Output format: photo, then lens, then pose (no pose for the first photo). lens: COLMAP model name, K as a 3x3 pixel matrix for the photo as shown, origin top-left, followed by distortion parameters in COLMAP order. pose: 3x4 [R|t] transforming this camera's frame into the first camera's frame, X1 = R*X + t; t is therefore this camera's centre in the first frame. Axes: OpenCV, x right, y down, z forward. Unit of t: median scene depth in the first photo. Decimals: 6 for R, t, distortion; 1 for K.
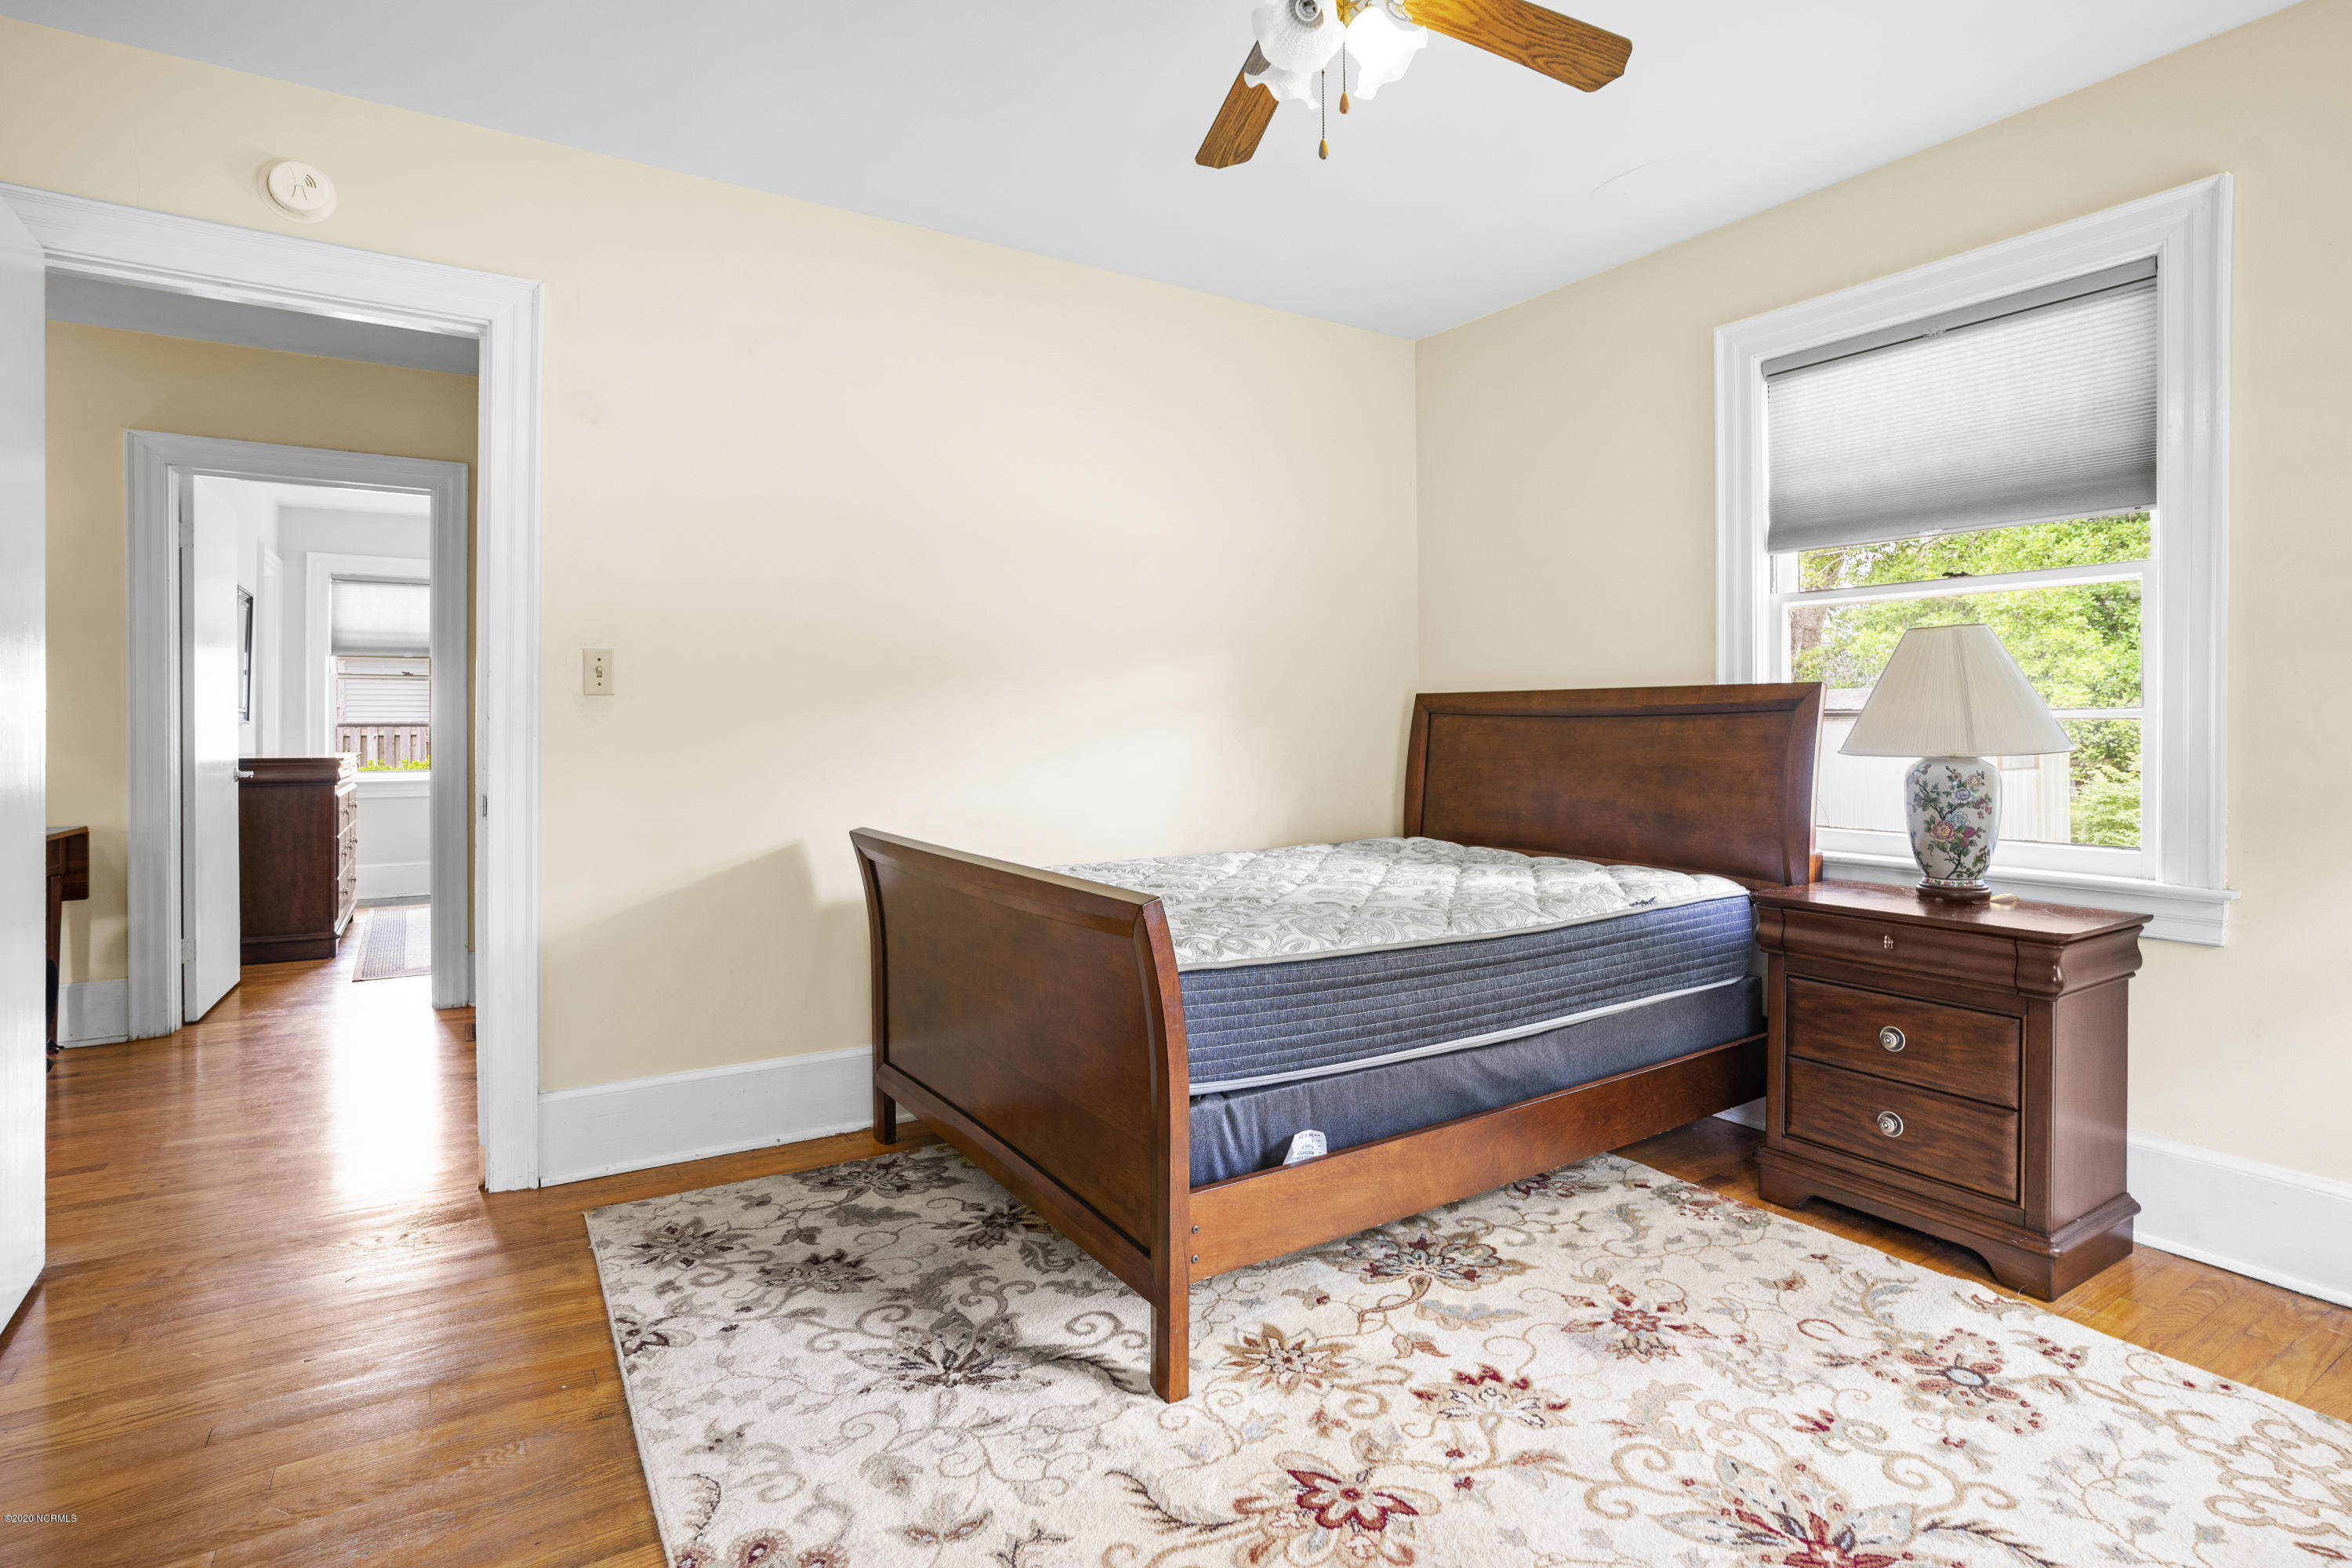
lens RADIAL K [[1183.4, 0, 1157.0], [0, 1183.4, 702.8], [0, 0, 1]] dist [-0.055026, 0.024575]
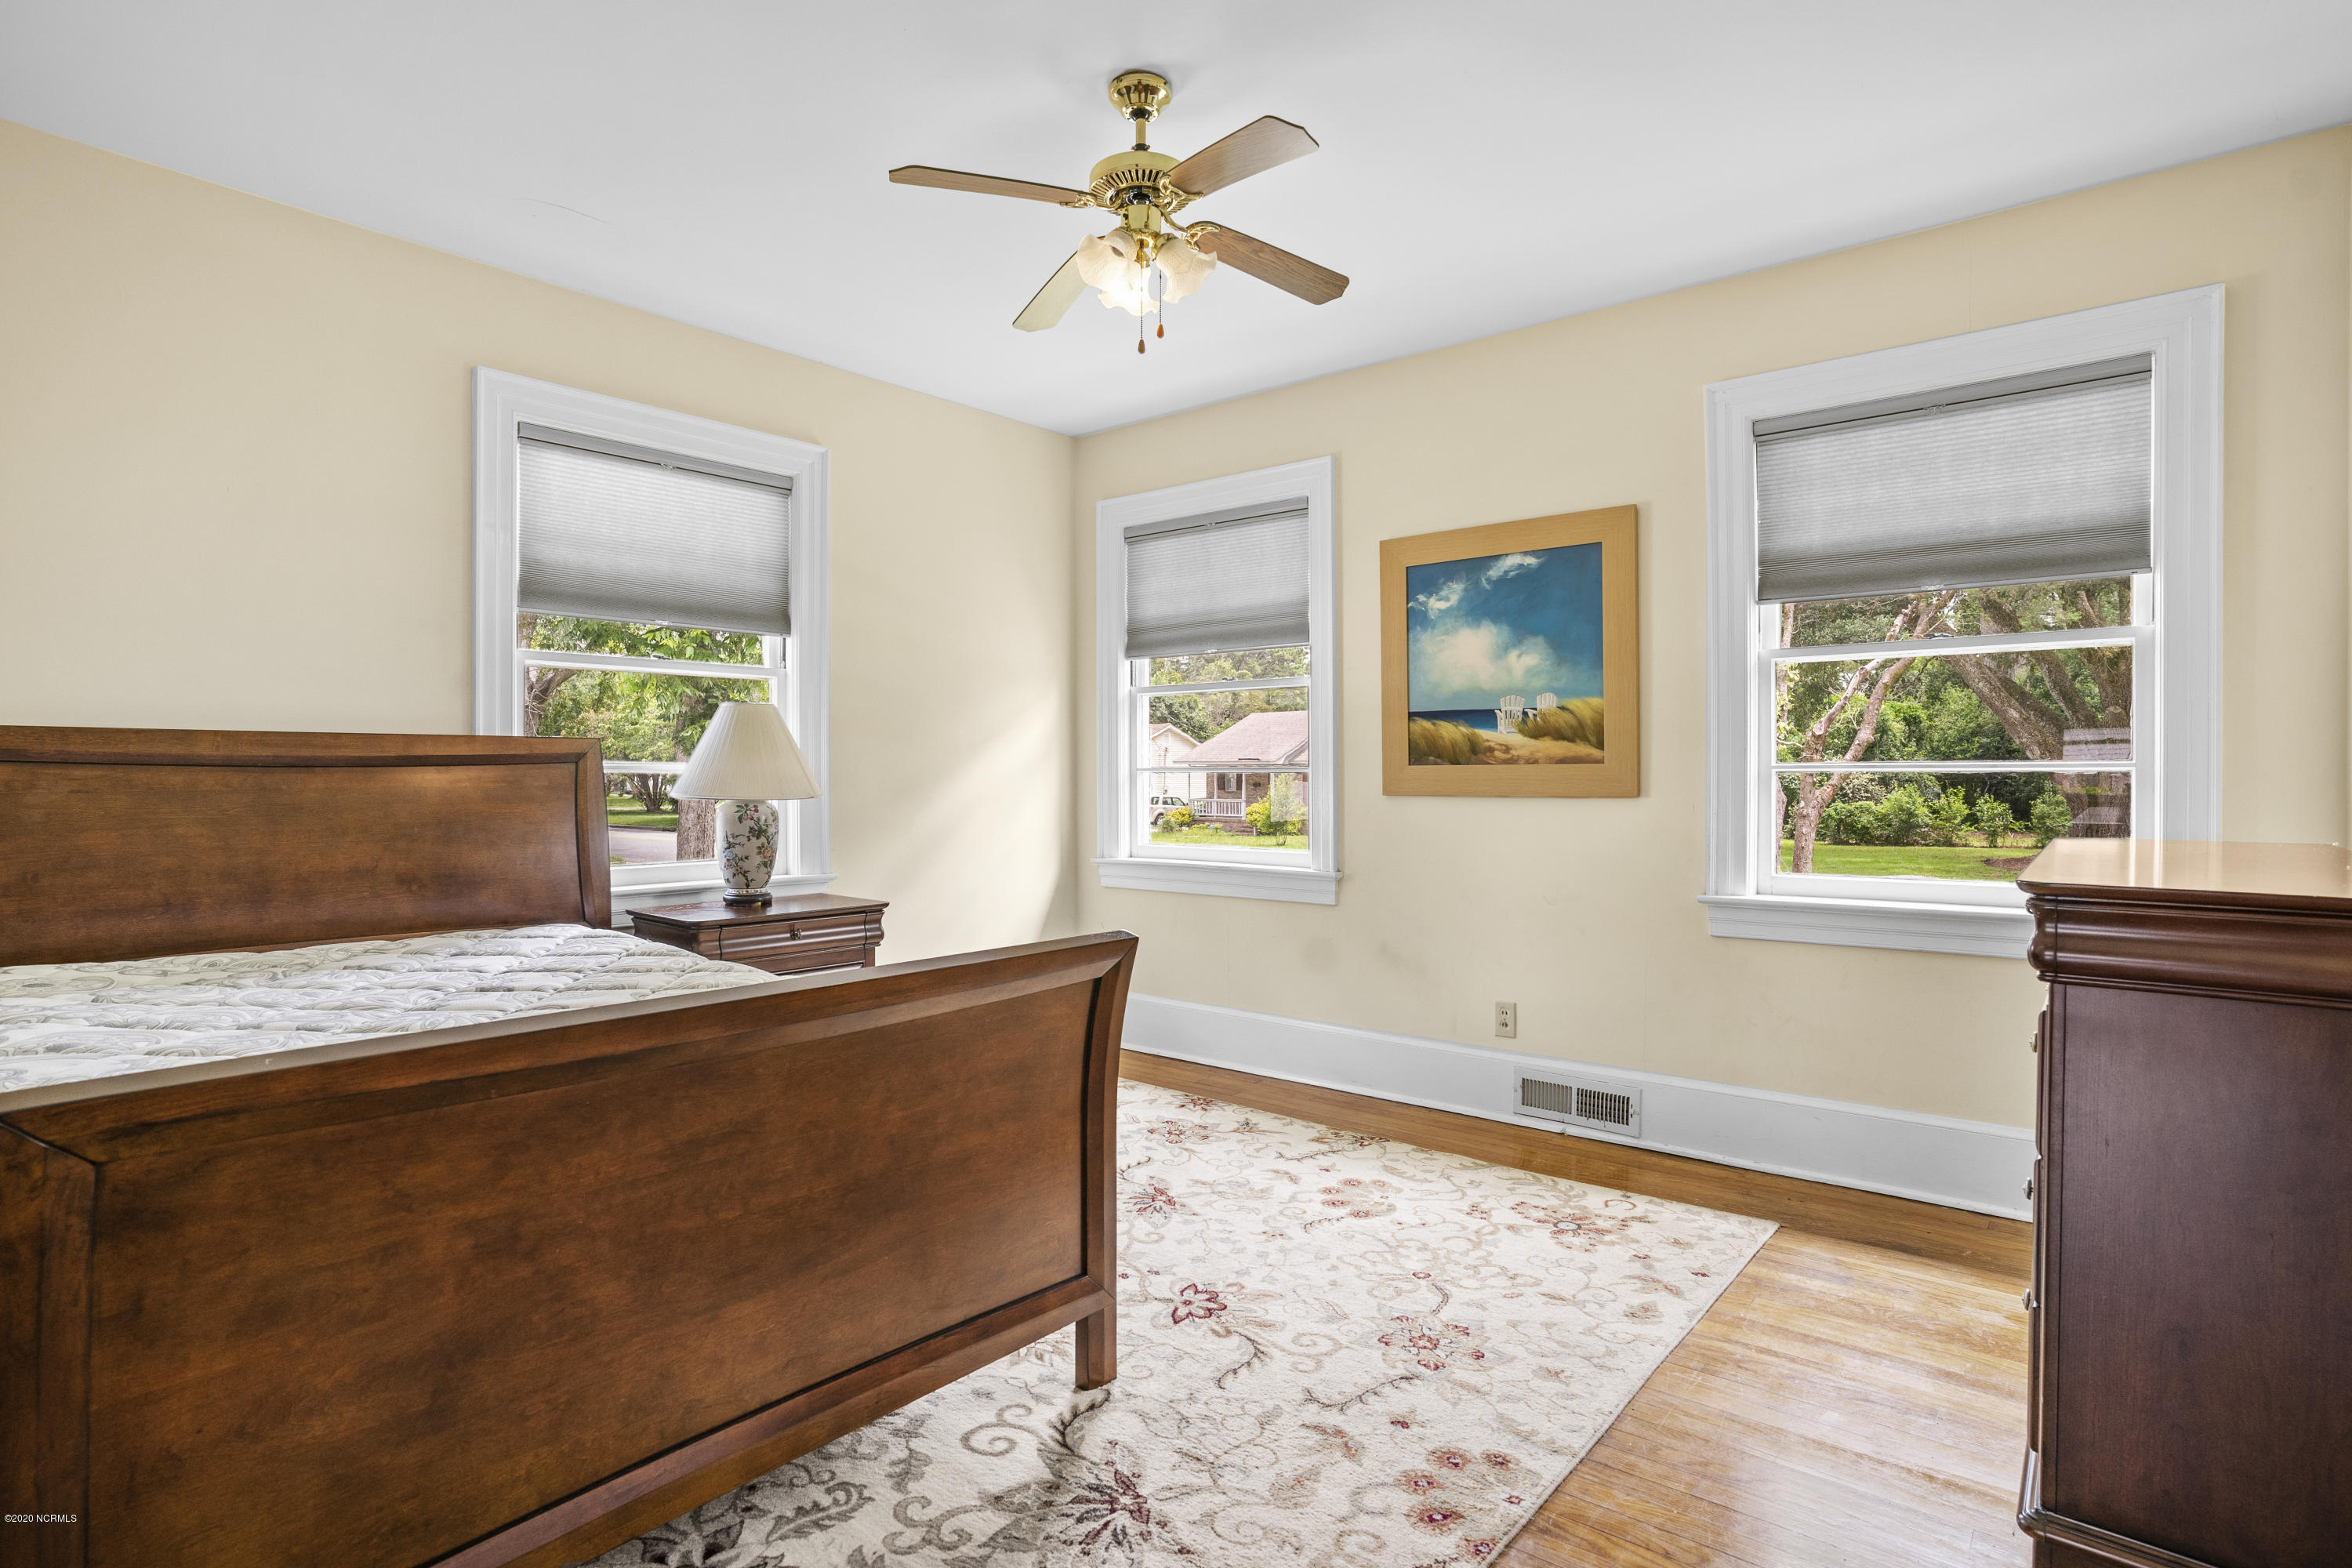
lens RADIAL K [[1188.5, 0, 1176.0], [0, 1188.5, 784.0], [0, 0, 1]] dist [-0.061048, -0.000067]
pose [[-0.318924, -0.012163, 0.947702, -0.967547], [-0.019346, 0.999793, 0.006321, 0.011794], [-0.947583, -0.016318, -0.319093, 1.175648]]
